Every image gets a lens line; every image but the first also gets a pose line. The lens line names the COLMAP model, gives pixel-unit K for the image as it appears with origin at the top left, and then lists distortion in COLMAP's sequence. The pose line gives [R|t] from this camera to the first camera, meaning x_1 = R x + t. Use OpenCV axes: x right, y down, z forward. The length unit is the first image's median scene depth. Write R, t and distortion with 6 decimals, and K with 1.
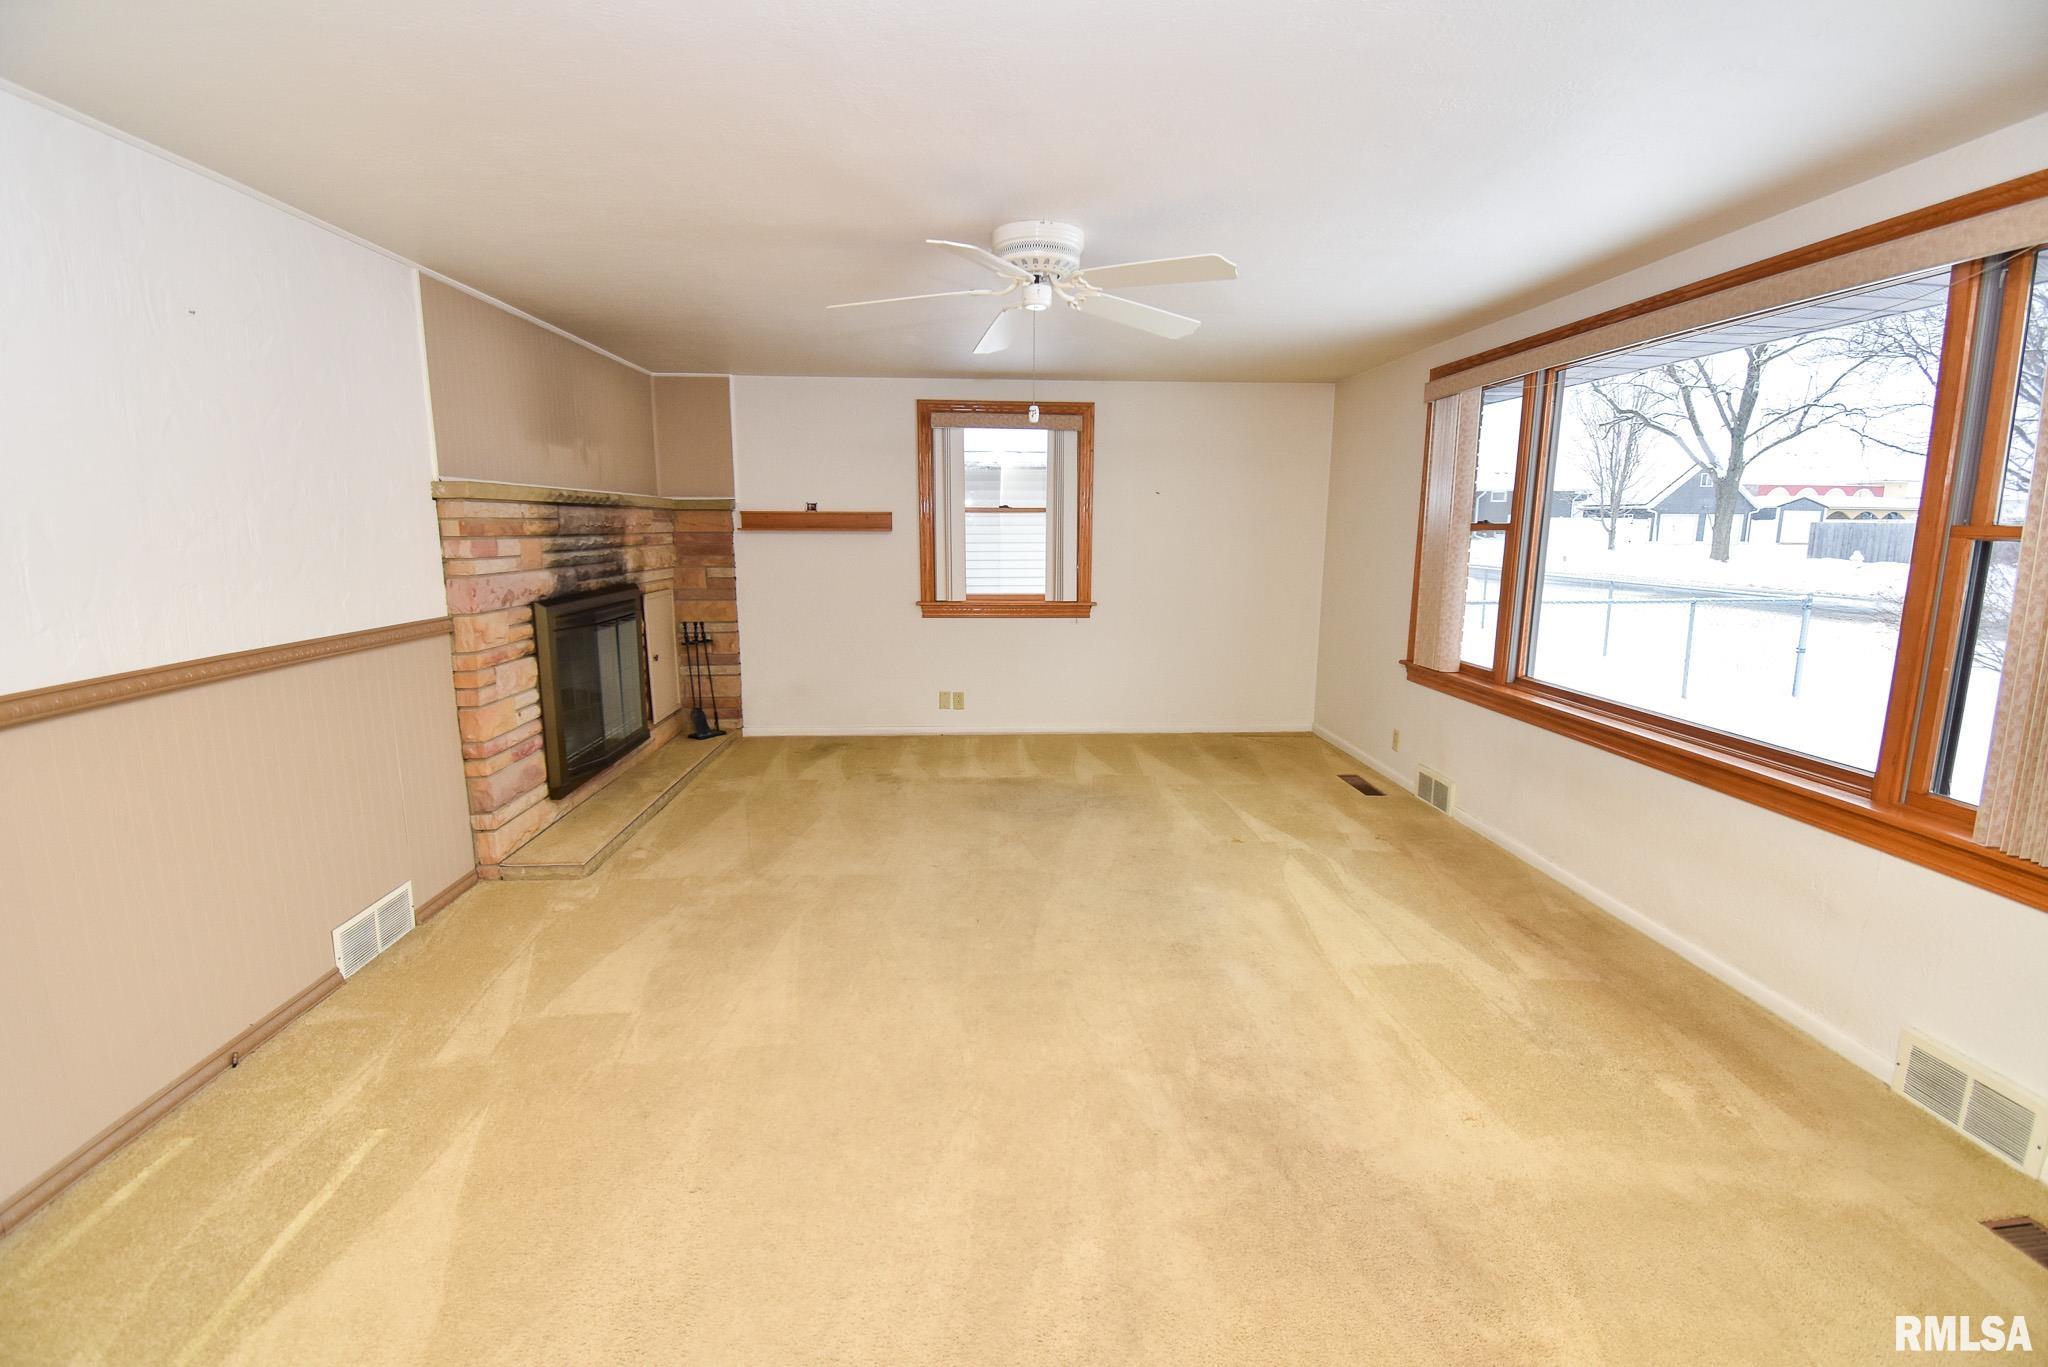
lens RADIAL K [[893.9, 0, 1019.3], [0, 893.9, 678.7], [0, 0, 1]] dist [0.016184, -0.025725]
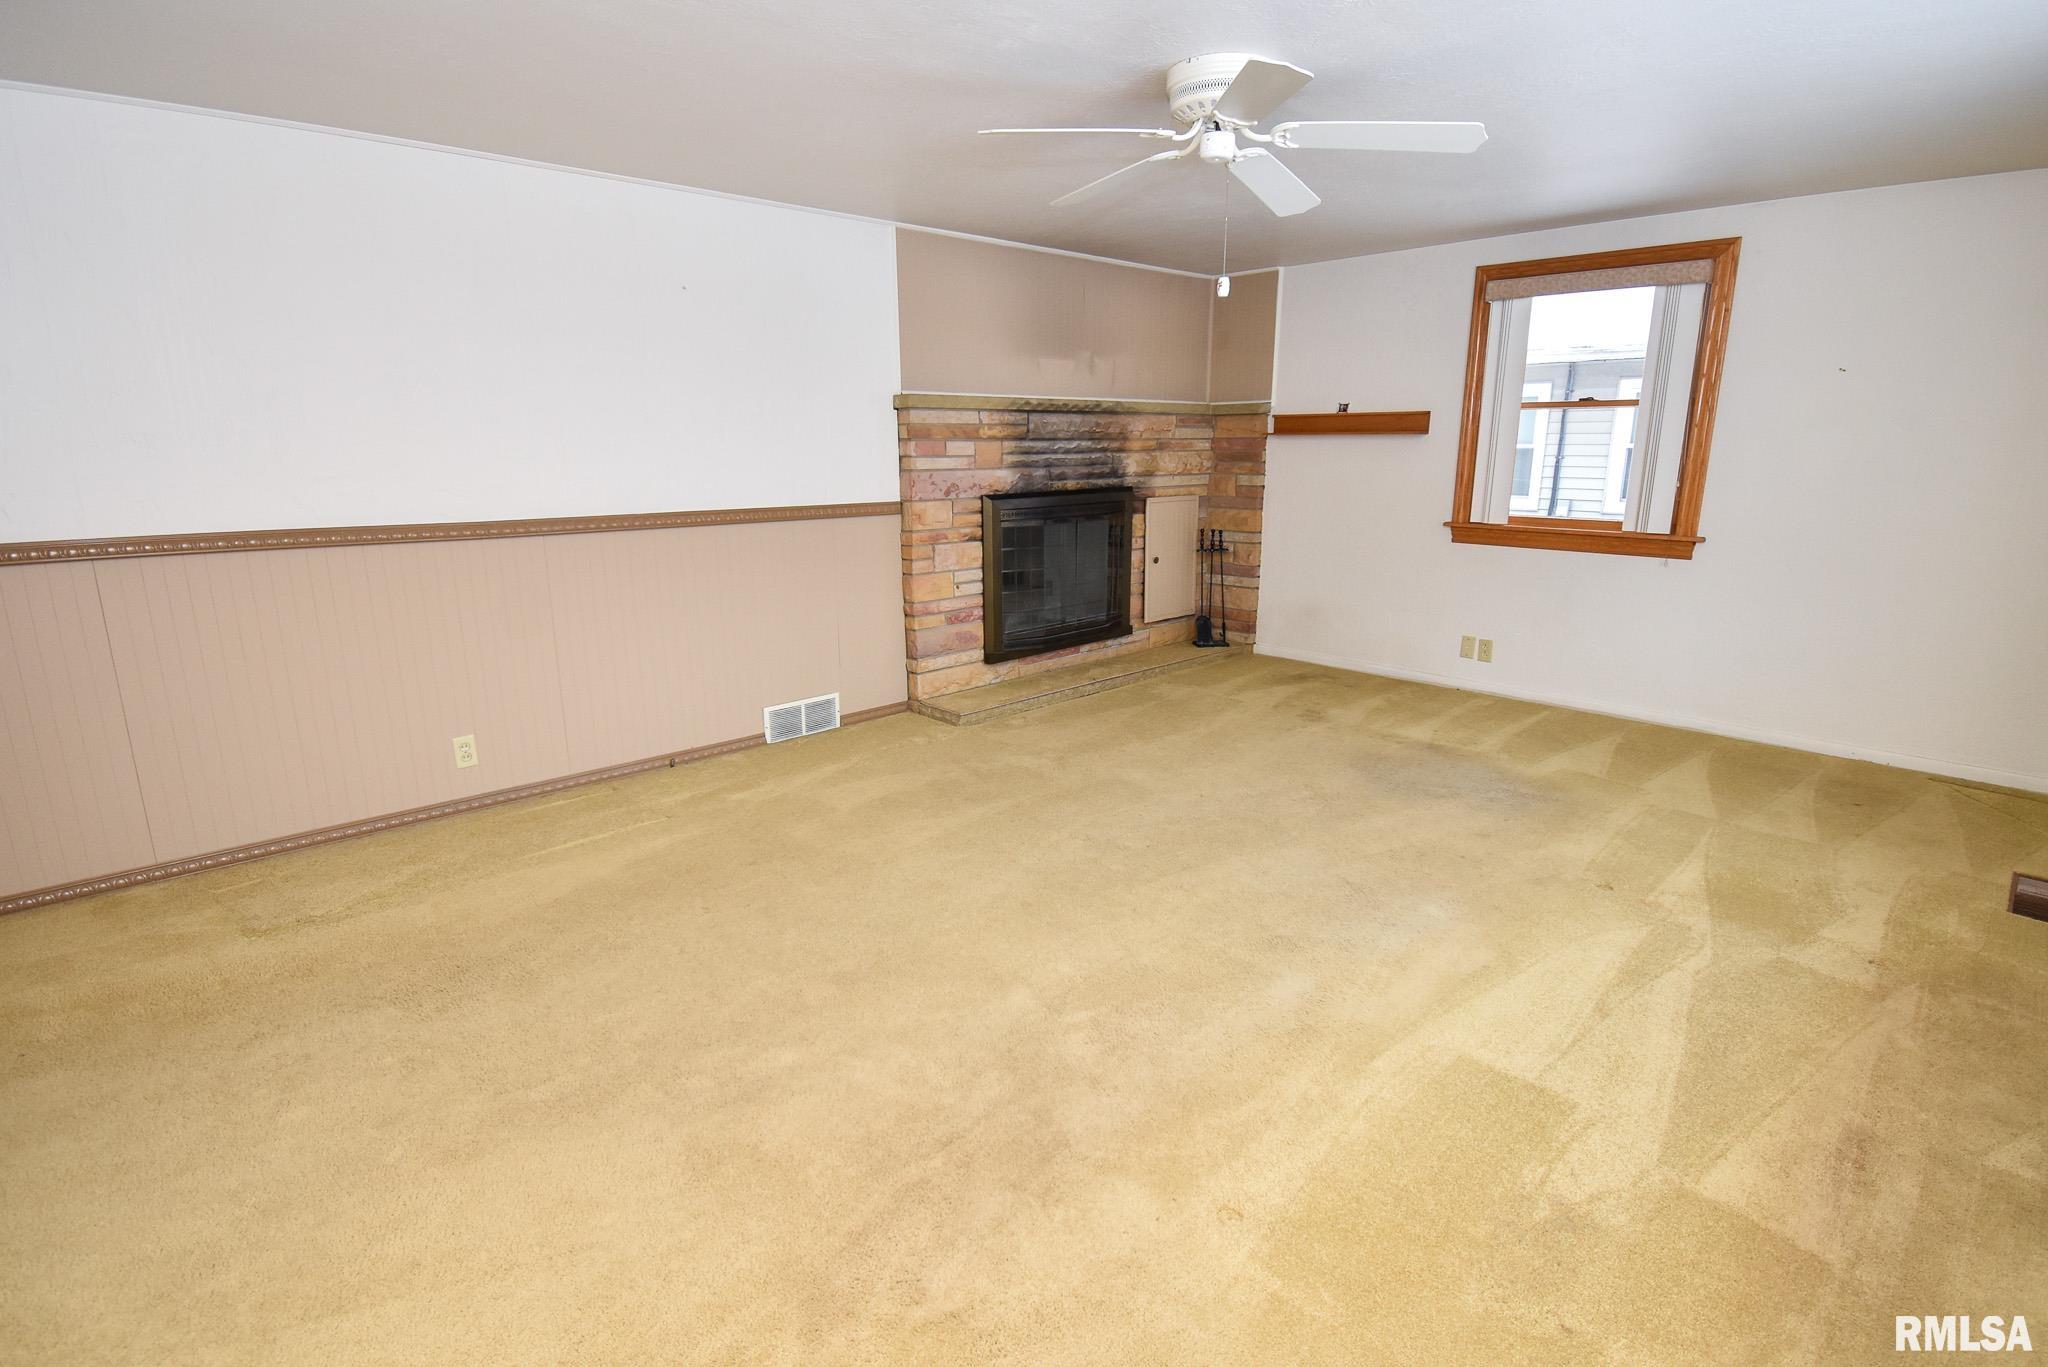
lens RADIAL K [[983.9, 0, 1030.7], [0, 983.9, 682.3], [0, 0, 1]] dist [0.022326, -0.028707]
pose [[0.650223, 0.175662, -0.739157, 0.424535], [-0.122970, 0.984408, 0.125773, -0.010920], [0.749726, 0.009113, 0.661686, 0.150473]]
